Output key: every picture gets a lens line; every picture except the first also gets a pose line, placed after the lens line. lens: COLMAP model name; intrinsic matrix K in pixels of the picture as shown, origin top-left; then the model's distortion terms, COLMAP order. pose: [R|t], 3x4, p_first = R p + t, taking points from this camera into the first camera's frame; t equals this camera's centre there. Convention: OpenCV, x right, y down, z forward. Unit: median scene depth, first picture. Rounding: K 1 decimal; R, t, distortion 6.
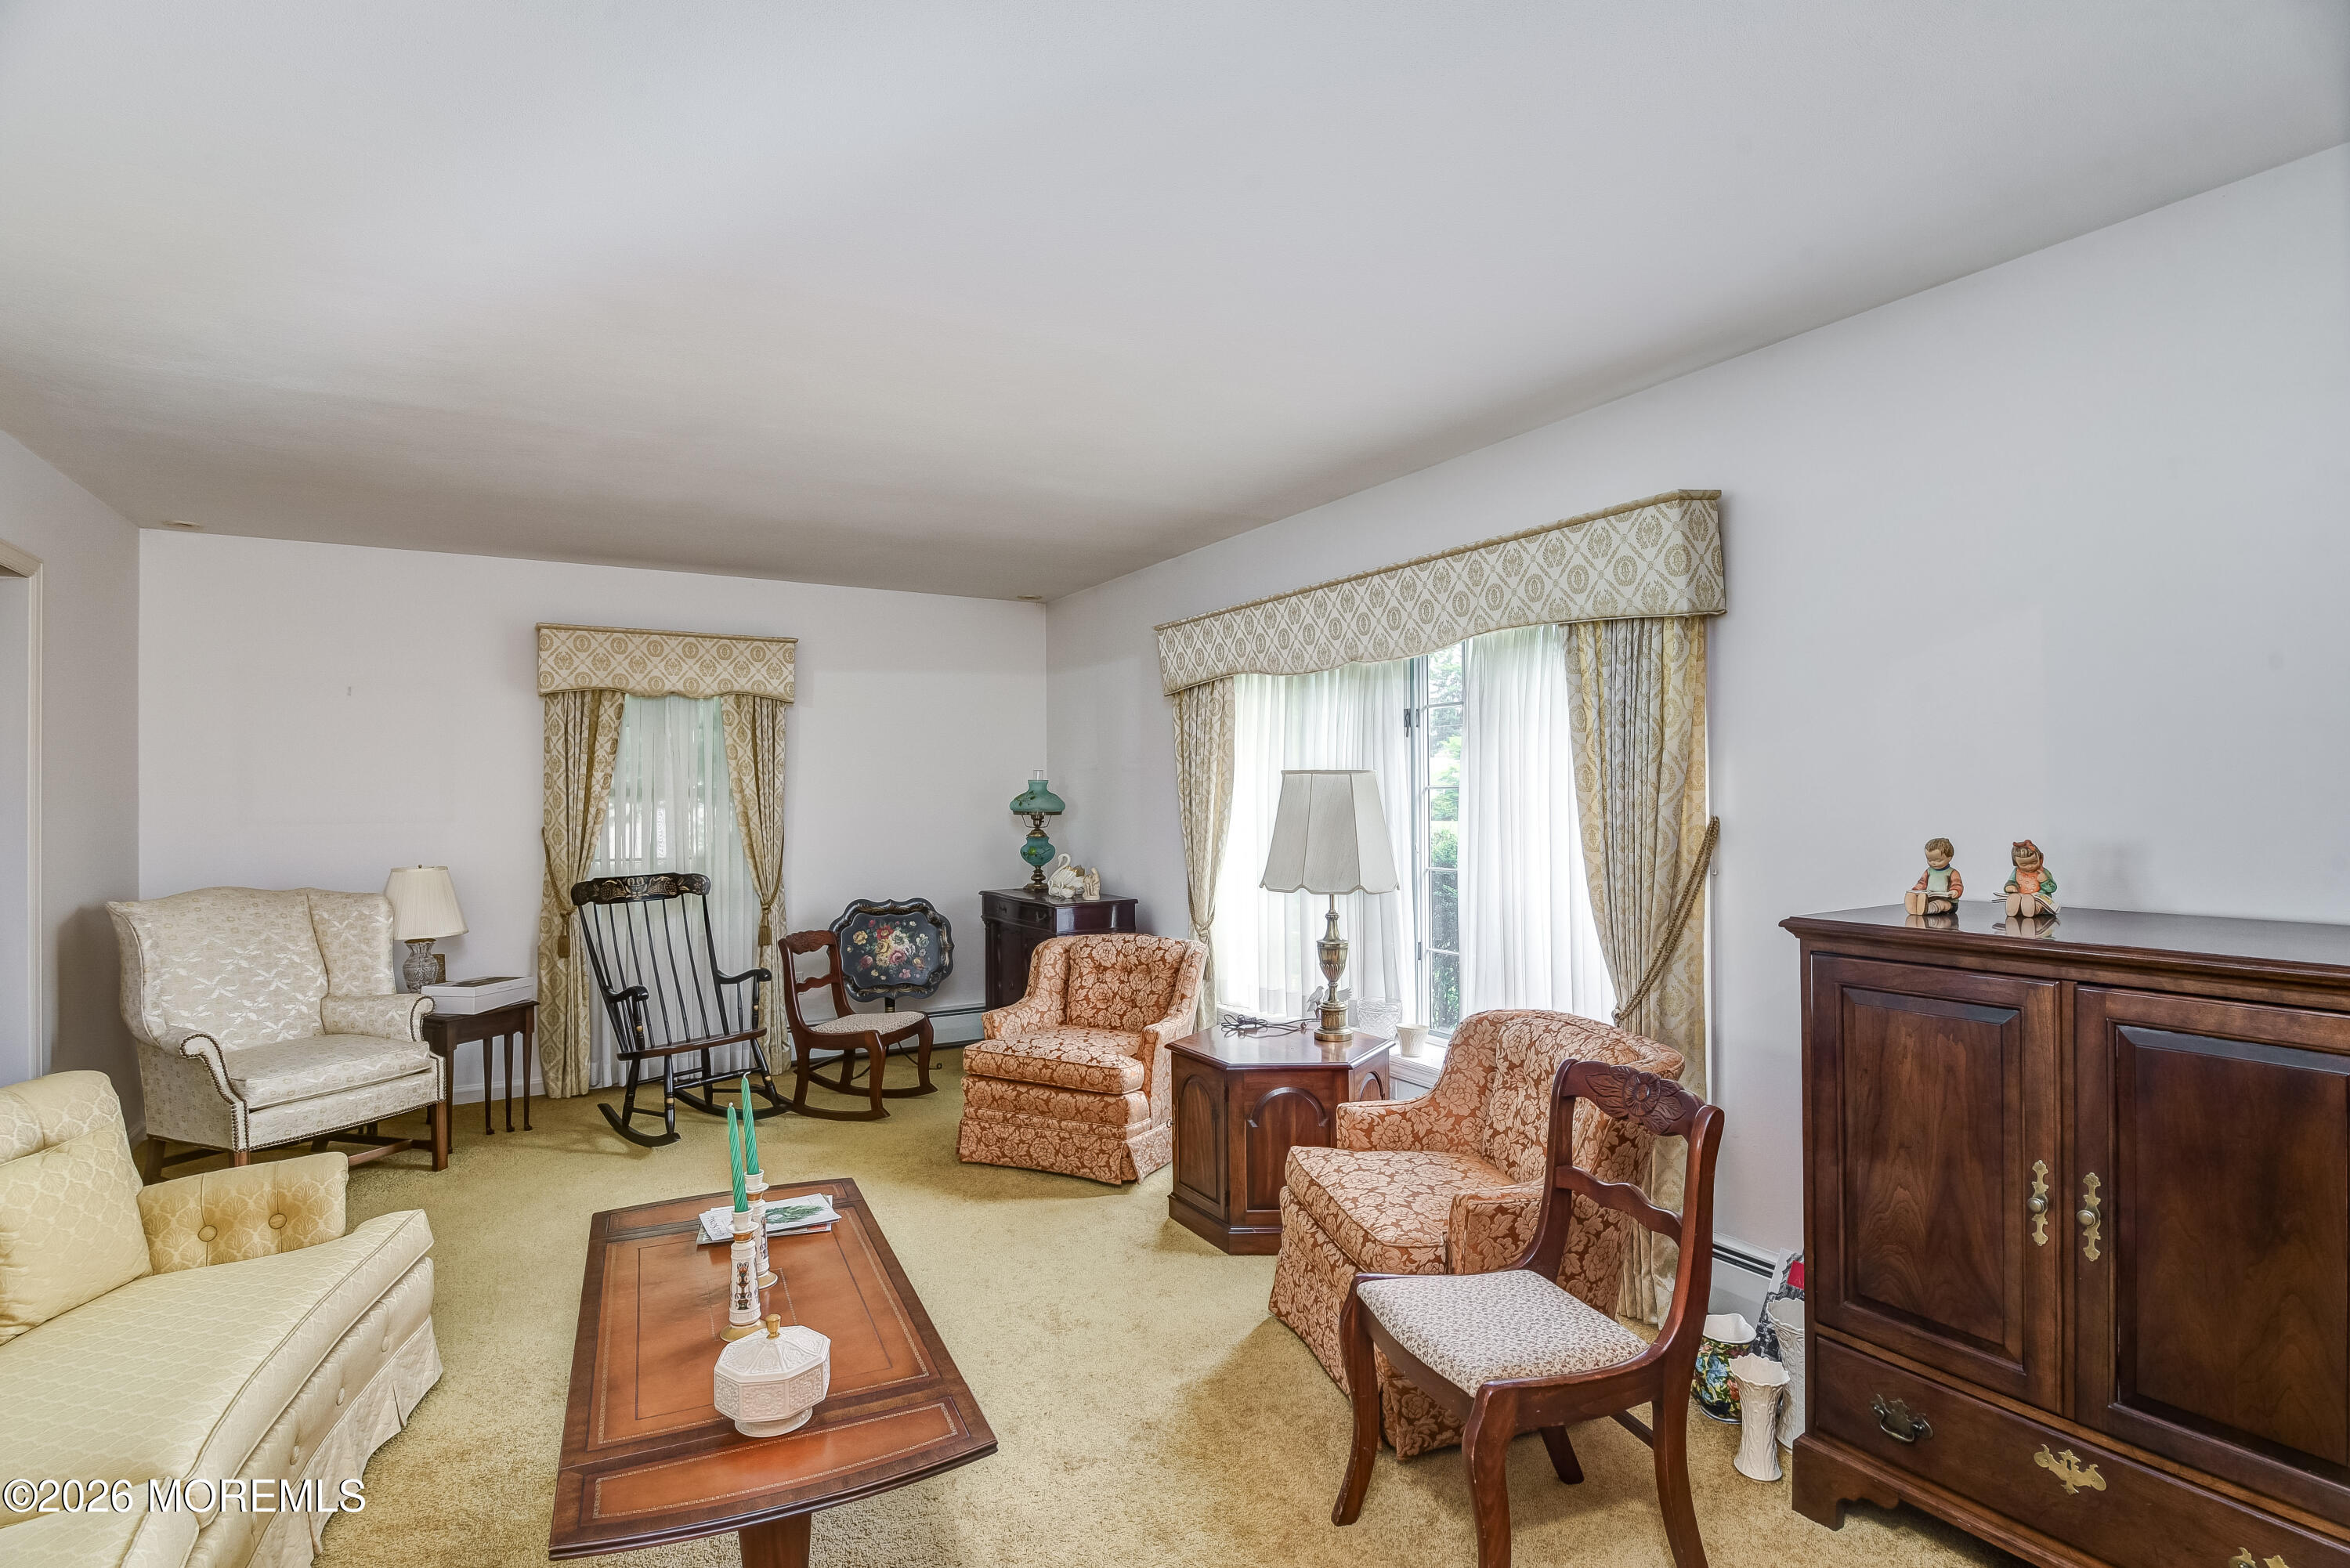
lens RADIAL K [[1124.4, 0, 1176.8], [0, 1124.4, 789.9], [0, 0, 1]] dist [-0.020282, -0.000503]
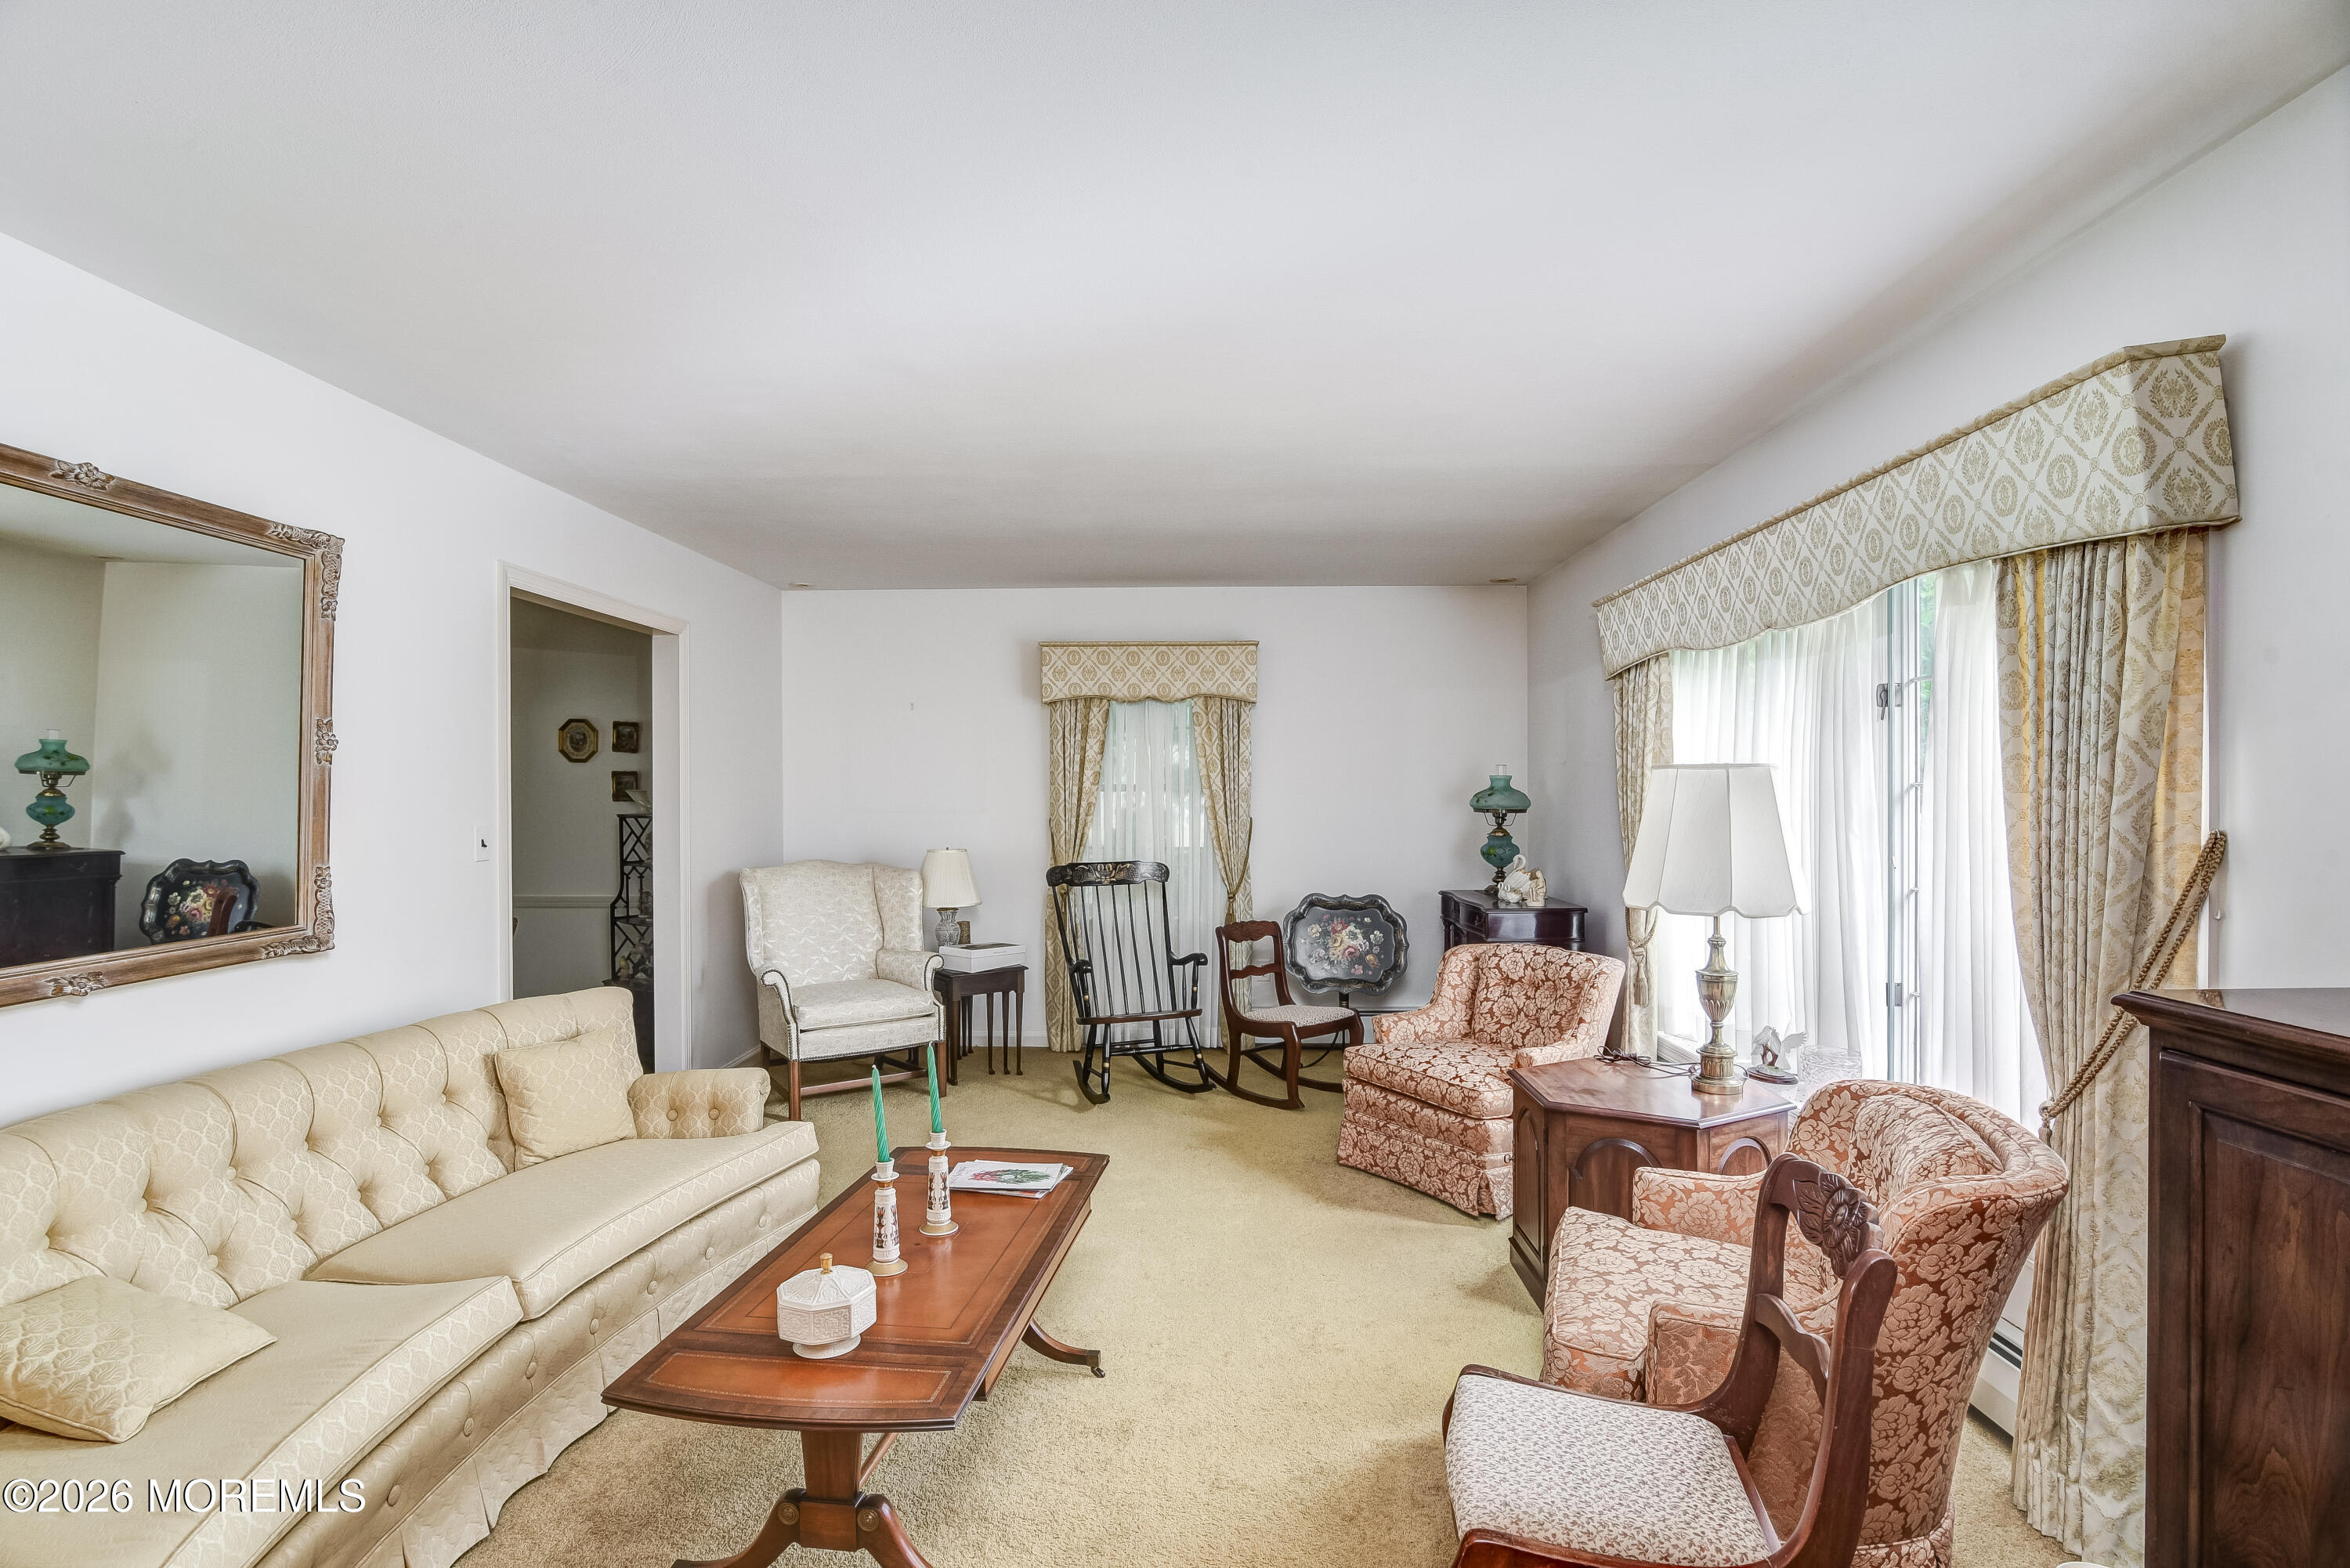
lens RADIAL K [[1131.8, 0, 1187.1], [0, 1131.8, 799.9], [0, 0, 1]] dist [-0.021556, -0.000541]
pose [[0.854191, 0.007798, -0.519900, 0.210810], [-0.000283, 0.999894, 0.014532, -0.002842], [0.519959, -0.012266, 0.854103, 0.085733]]
